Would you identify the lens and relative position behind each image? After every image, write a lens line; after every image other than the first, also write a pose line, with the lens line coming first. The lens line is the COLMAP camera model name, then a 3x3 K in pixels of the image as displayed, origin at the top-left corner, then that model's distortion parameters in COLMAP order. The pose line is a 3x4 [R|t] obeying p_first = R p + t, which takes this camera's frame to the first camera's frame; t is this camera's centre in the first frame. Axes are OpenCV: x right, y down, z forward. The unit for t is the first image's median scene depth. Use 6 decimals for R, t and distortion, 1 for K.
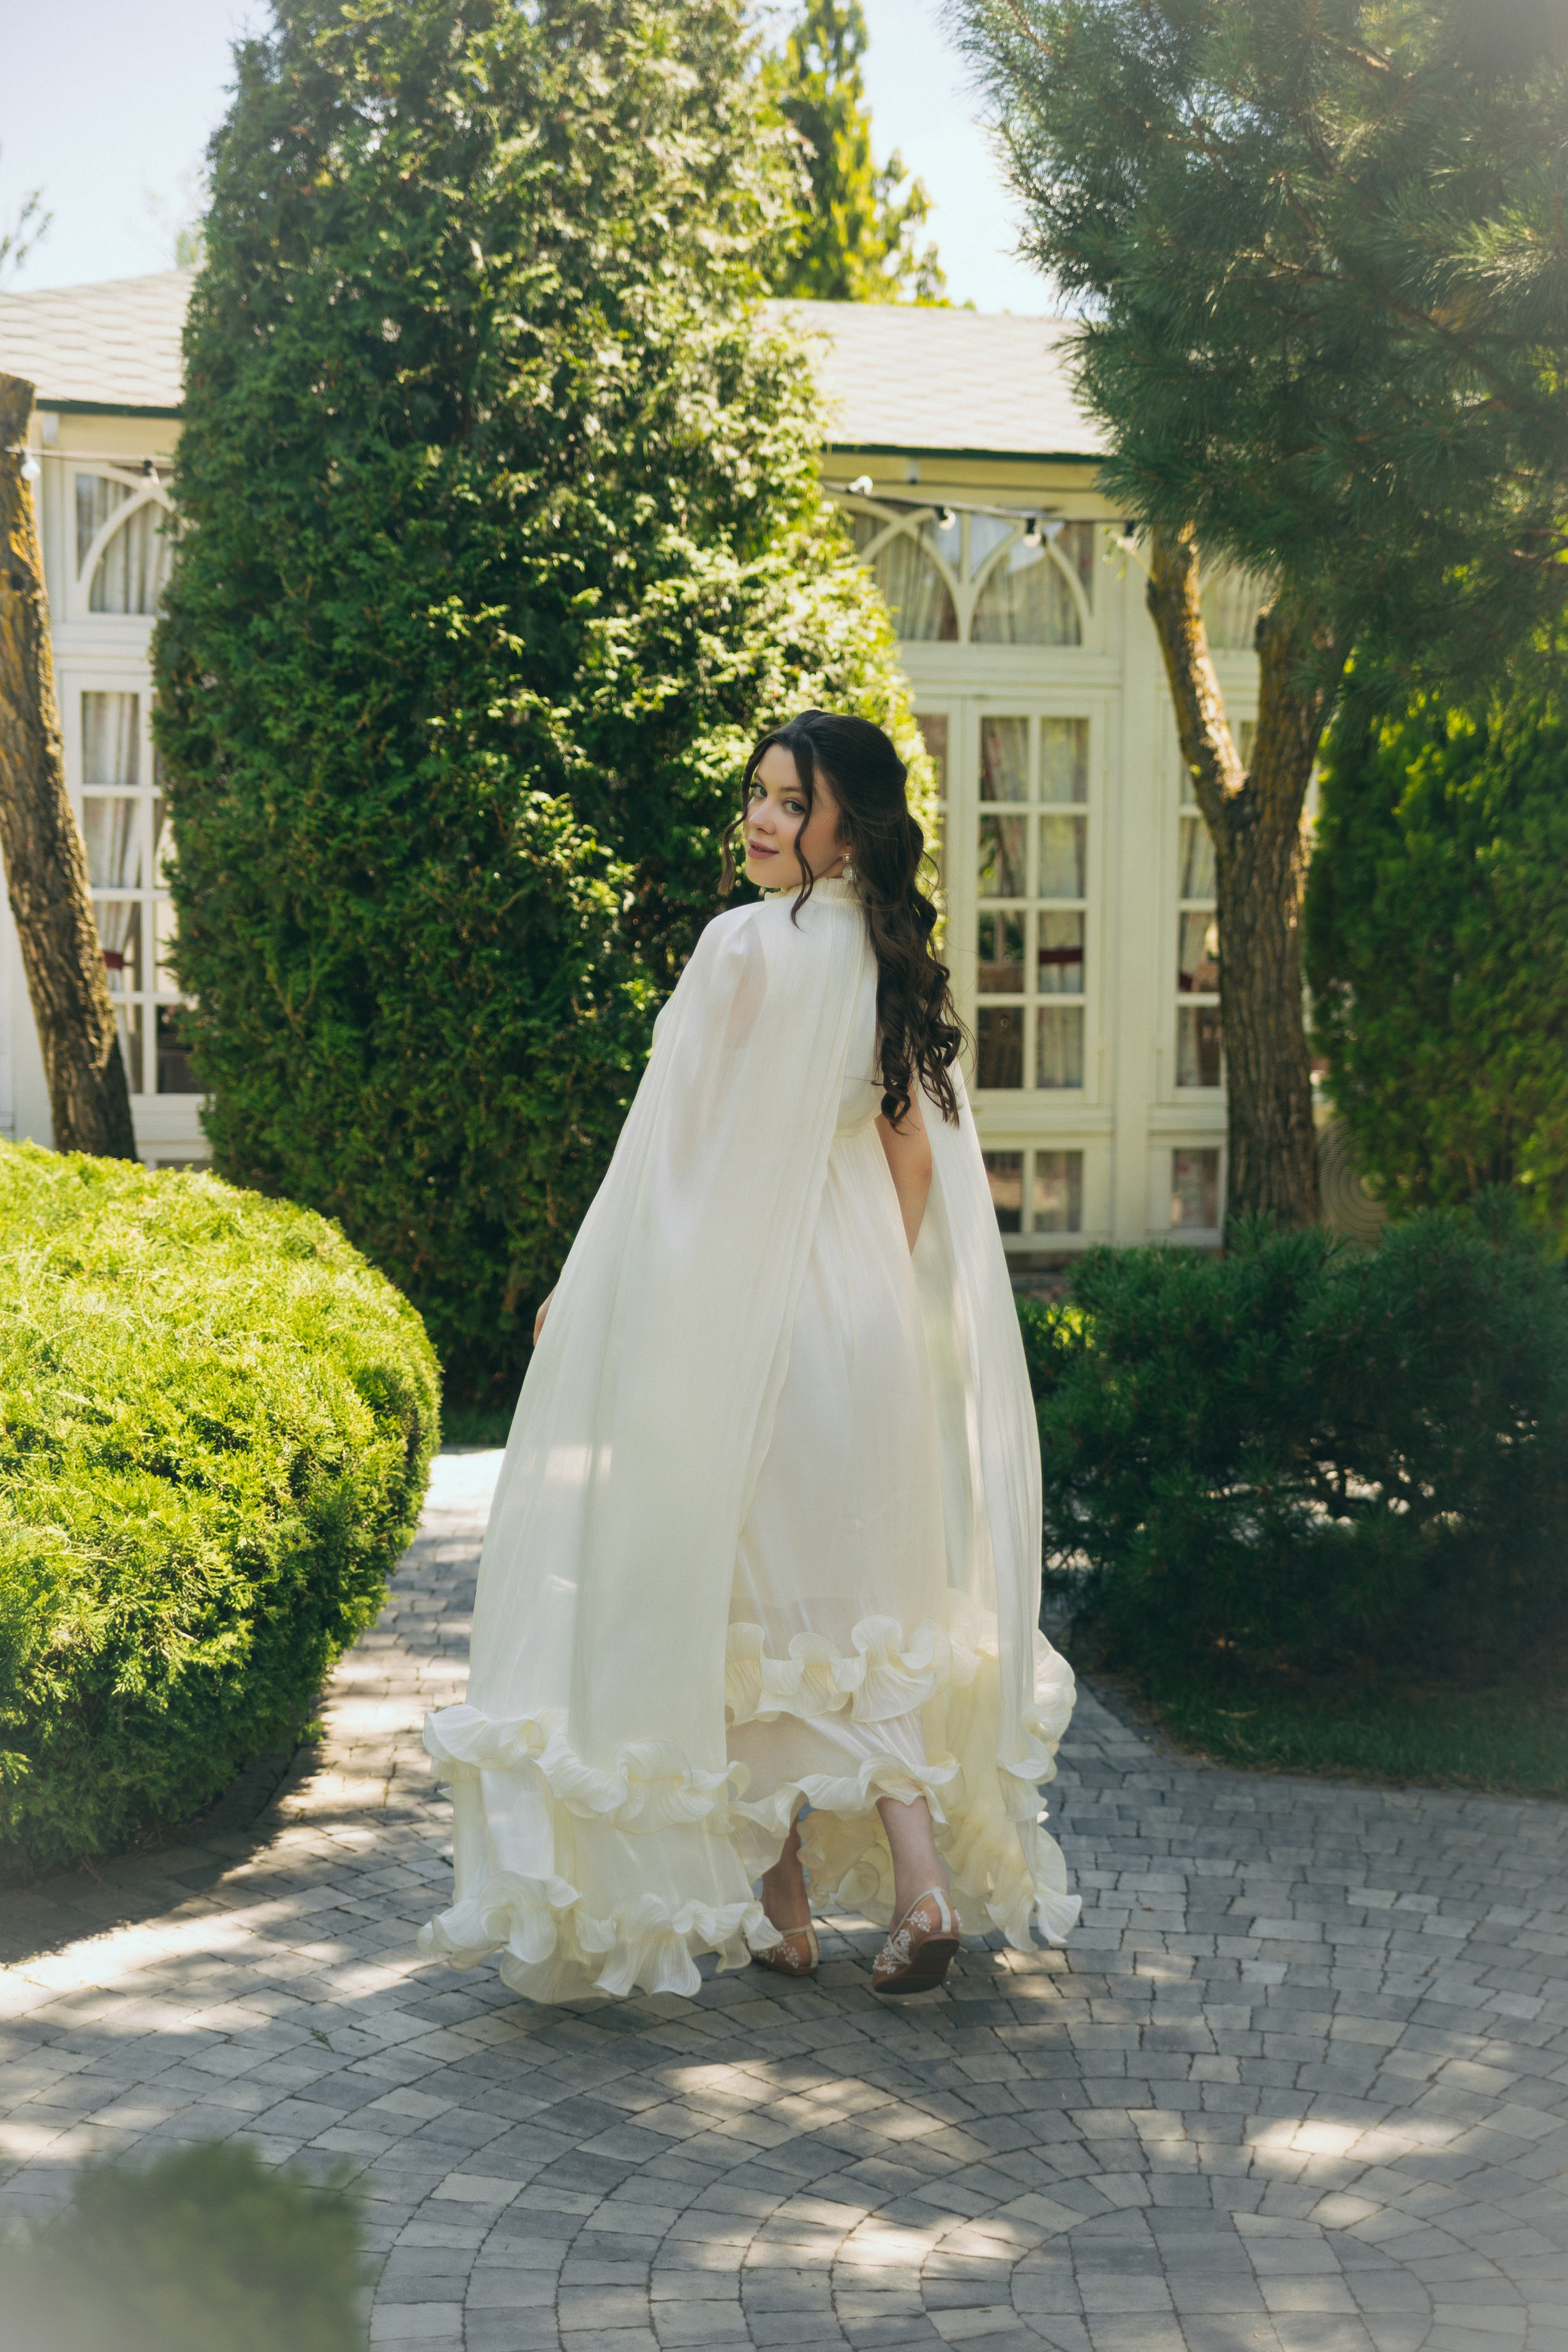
lens RADIAL K [[3288.4, 0, 807.8], [0, 3288.4, 1177.4], [0, 0, 1]] dist [0.100737, 0.000000]
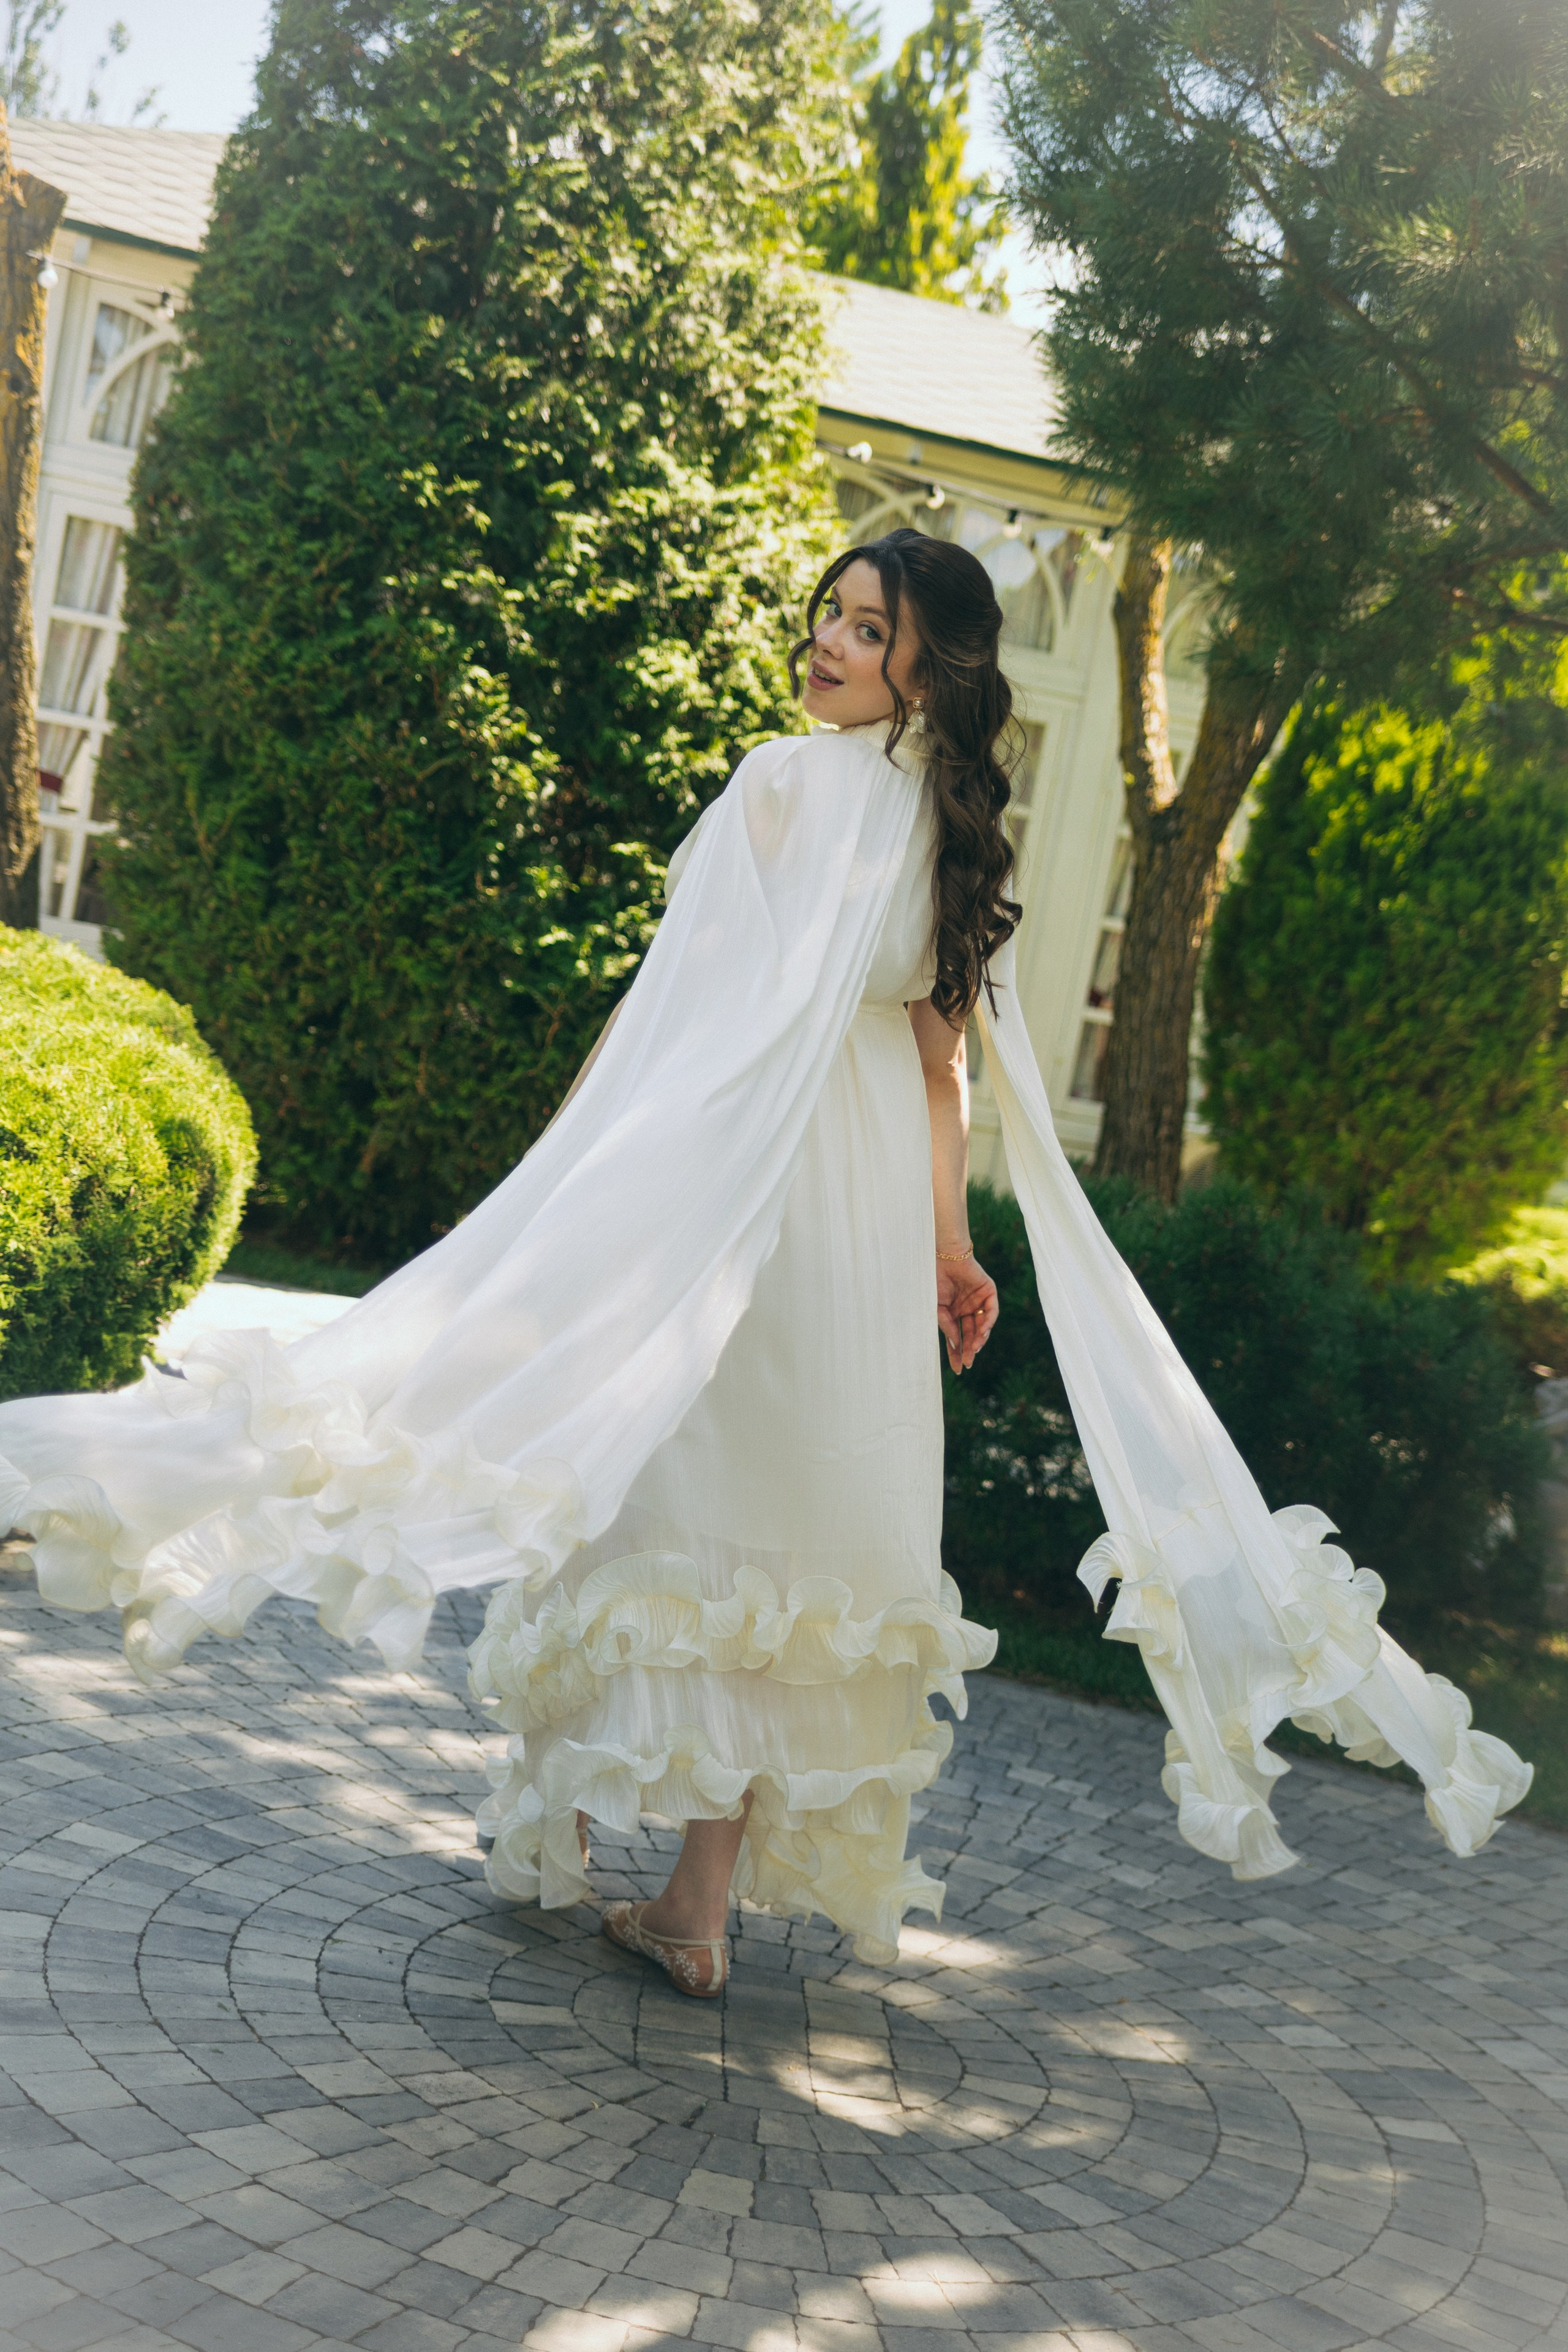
lens RADIAL K [[3278.9, 0, 795.7], [0, 3278.9, 1168.3], [0, 0, 1]] dist [0.089191, 0.000000]
pose [[0.984428, 0.175071, 0.015883, 0.024693], [-0.174939, 0.984535, -0.009390, 0.026911], [-0.017281, 0.006465, 0.999830, -0.017493]]
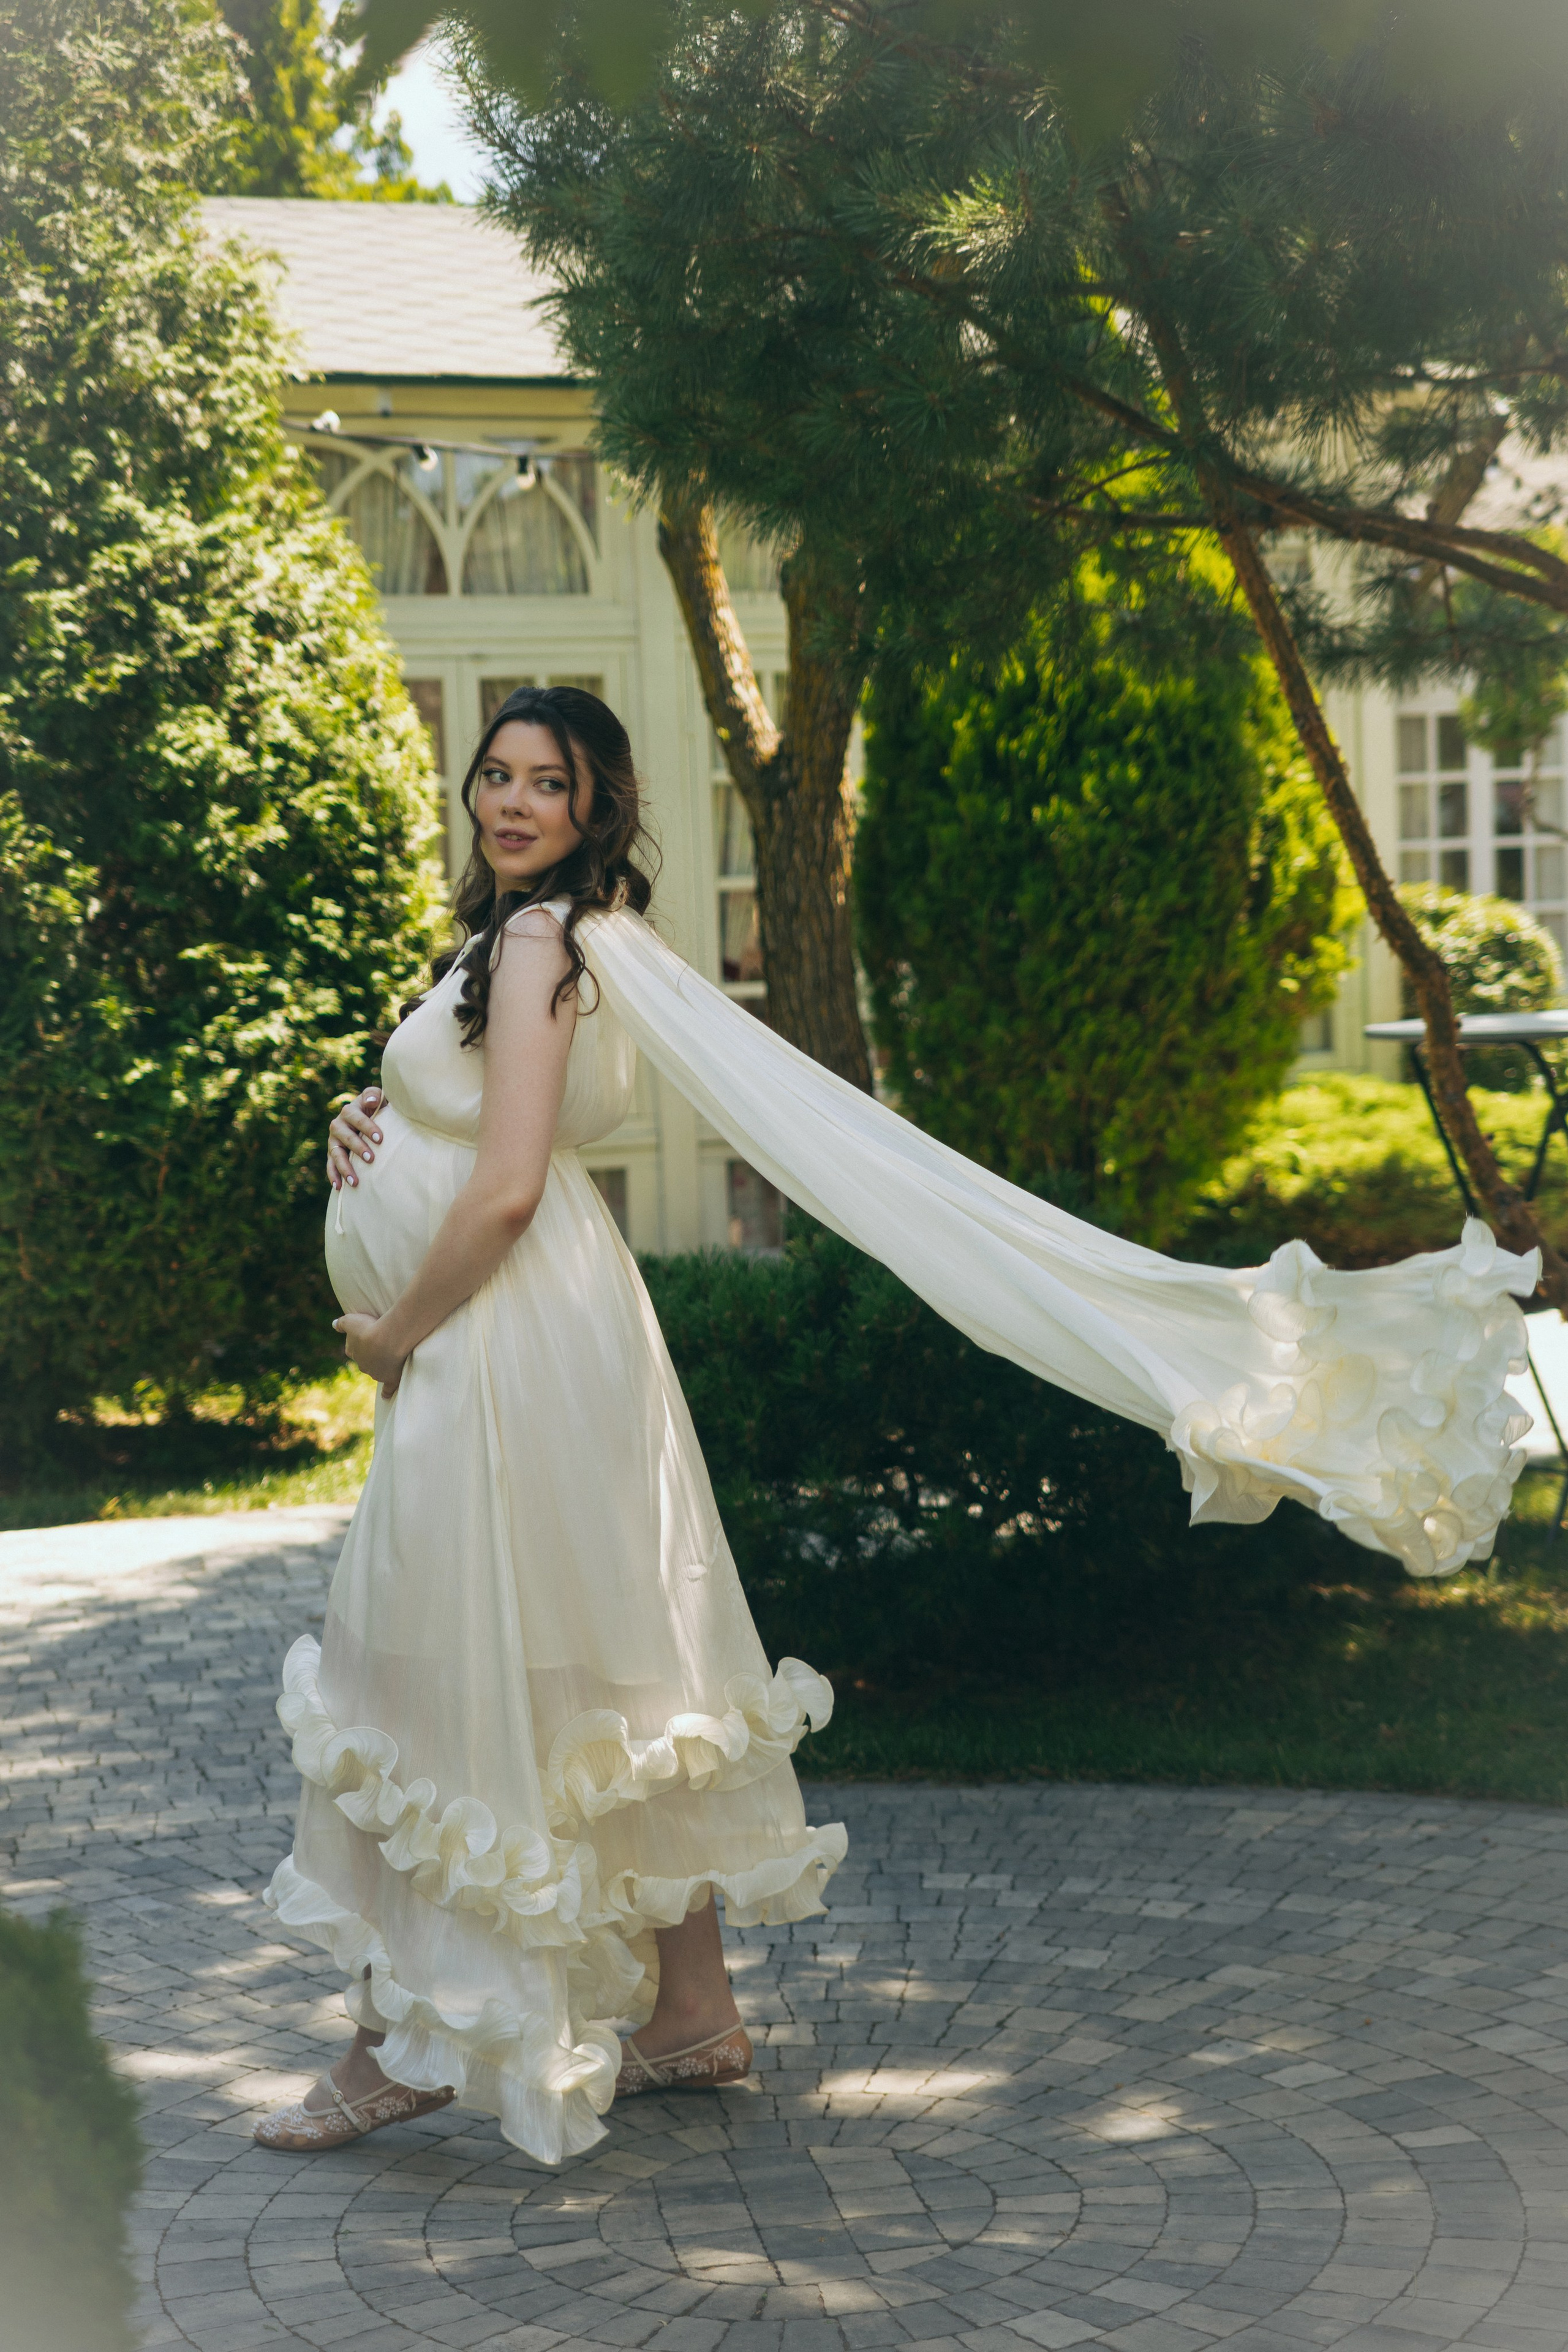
lens RADIAL K [[4021.9, 0, 794.3], [0, 4021.9, 1178.0], [0, 0, 1]] dist [0.207483, 0.000000]
pose [[0.990737, -0.056217, 0.123613, -0.006490], [0.057576, 0.998313, -0.007443, 0.007275], [-0.122986, 0.014491, 0.992303, -0.102503]]
